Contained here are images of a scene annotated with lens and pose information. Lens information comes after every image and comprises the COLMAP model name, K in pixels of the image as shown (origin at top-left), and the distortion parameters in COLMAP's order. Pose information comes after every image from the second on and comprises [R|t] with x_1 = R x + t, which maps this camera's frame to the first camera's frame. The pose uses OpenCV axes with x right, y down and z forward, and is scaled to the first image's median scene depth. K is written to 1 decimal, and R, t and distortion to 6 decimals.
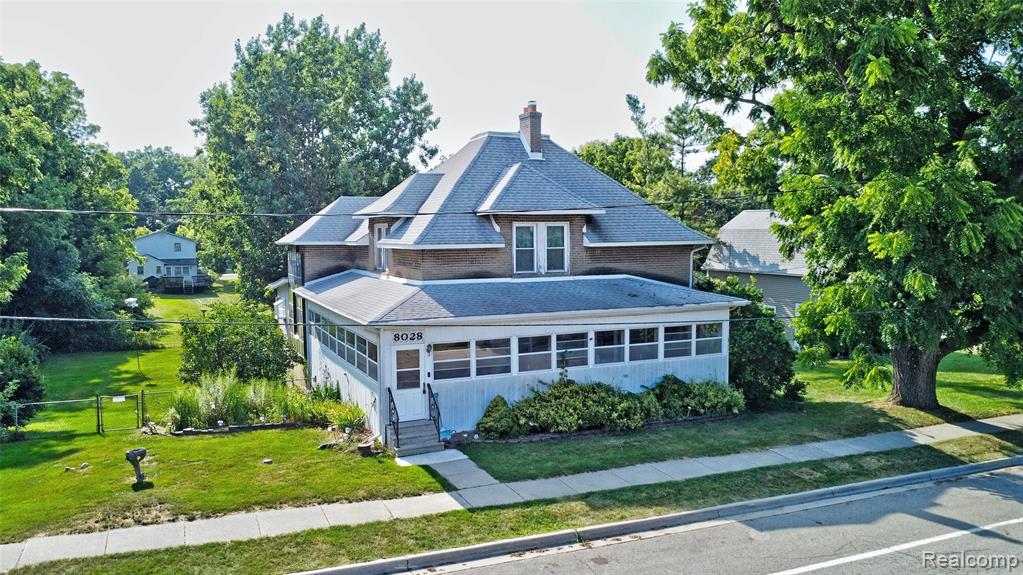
lens RADIAL K [[774.1, 0, 511.5], [0, 774.1, 287.5], [0, 0, 1]] dist [-0.028838, -0.006045]
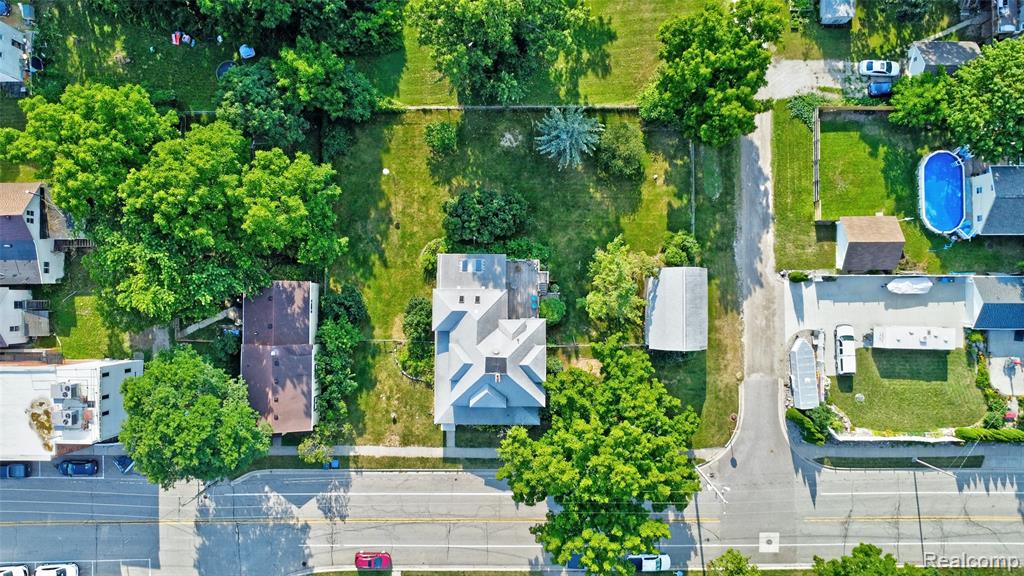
lens RADIAL K [[774.8, 0, 512.0], [0, 774.8, 288.0], [0, 0, 1]] dist [-0.028838, -0.006045]
pose [[0.902131, 0.430680, 0.025966, -0.223738], [-0.060270, 0.066197, 0.995985, -4.331049], [0.427232, -0.900074, 0.085676, 1.414089]]
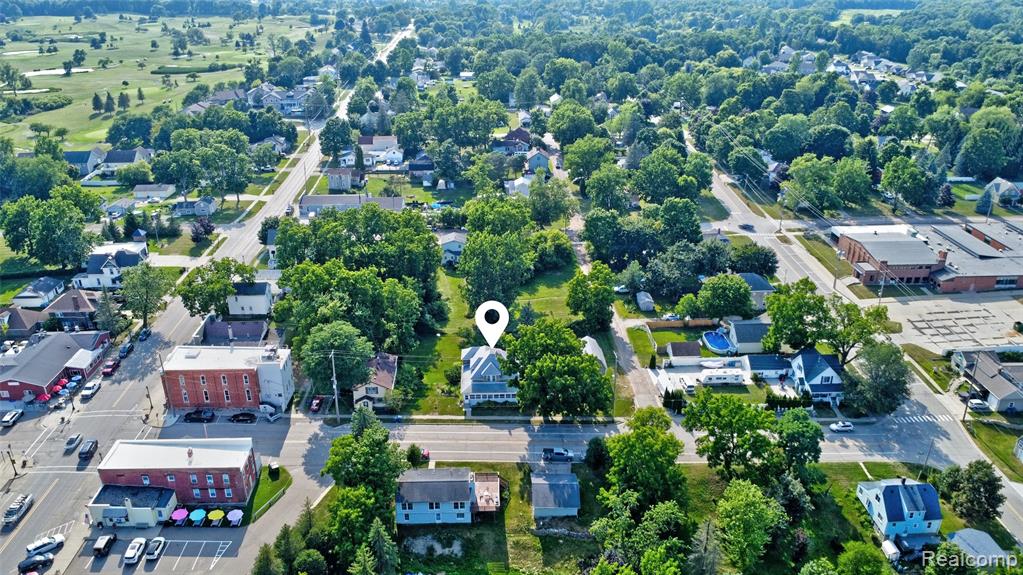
lens RADIAL K [[763.5, 0, 511.5], [0, 763.5, 287.5], [0, 0, 1]] dist [-0.026780, -0.003146]
pose [[0.919711, 0.165154, -0.356168, 2.816713], [-0.039247, 0.941346, 0.335153, -3.504325], [0.390629, -0.294265, 0.872248, -5.182978]]
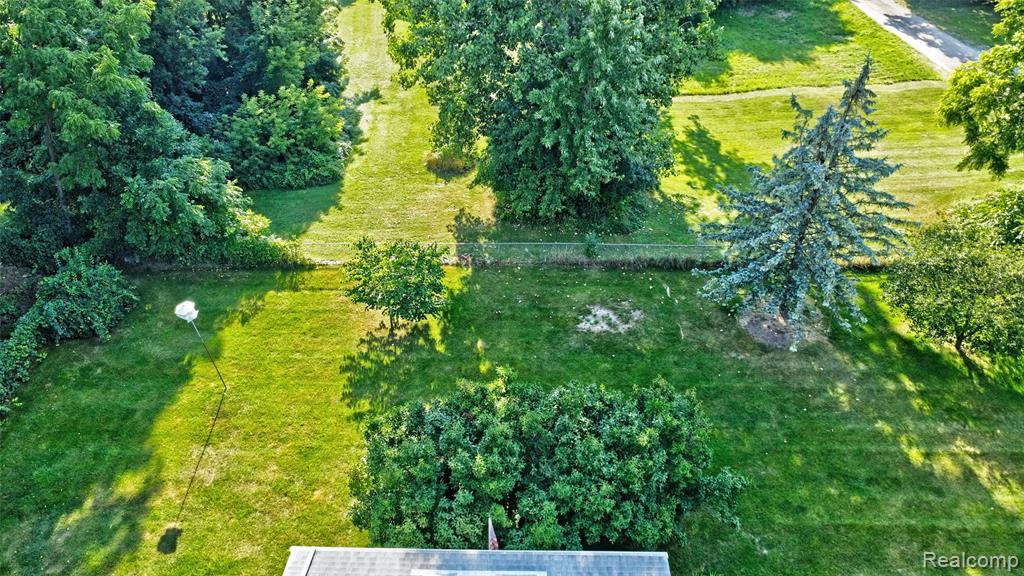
lens RADIAL K [[749.4, 0, 506.8], [0, 749.4, 288.7], [0, 0, 1]] dist [-0.018385, -0.010439]
pose [[0.893436, 0.264216, -0.363267, -0.151394], [-0.032265, 0.844372, 0.534785, -0.658368], [0.448031, -0.466075, 0.762917, 1.410766]]
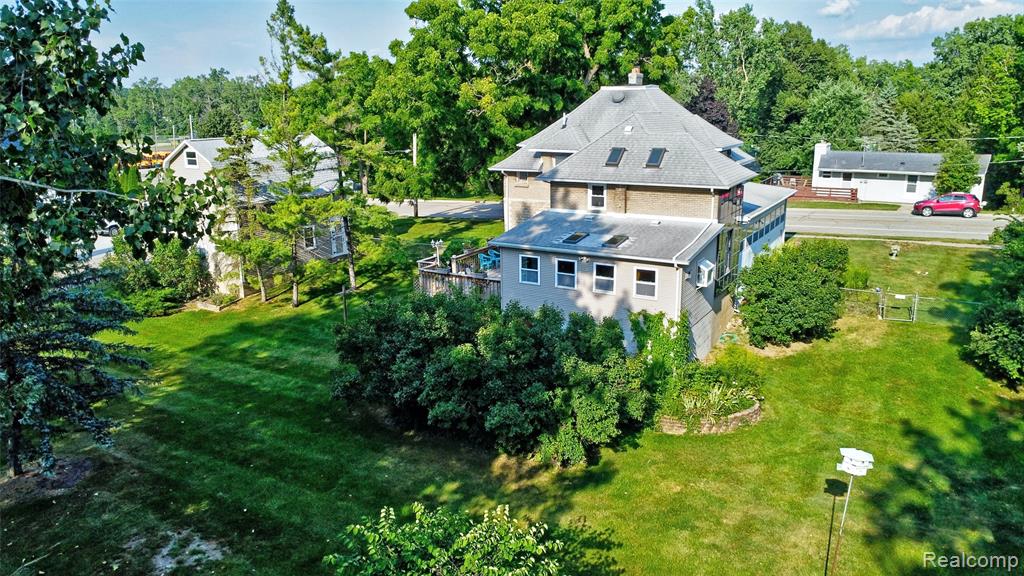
lens RADIAL K [[774.8, 0, 512.0], [0, 774.8, 288.0], [0, 0, 1]] dist [-0.028838, -0.006045]
pose [[-0.584323, -0.178518, 0.791642, -1.395384], [0.080720, 0.957881, 0.275587, -0.351100], [-0.807496, 0.224933, -0.545302, 2.694500]]
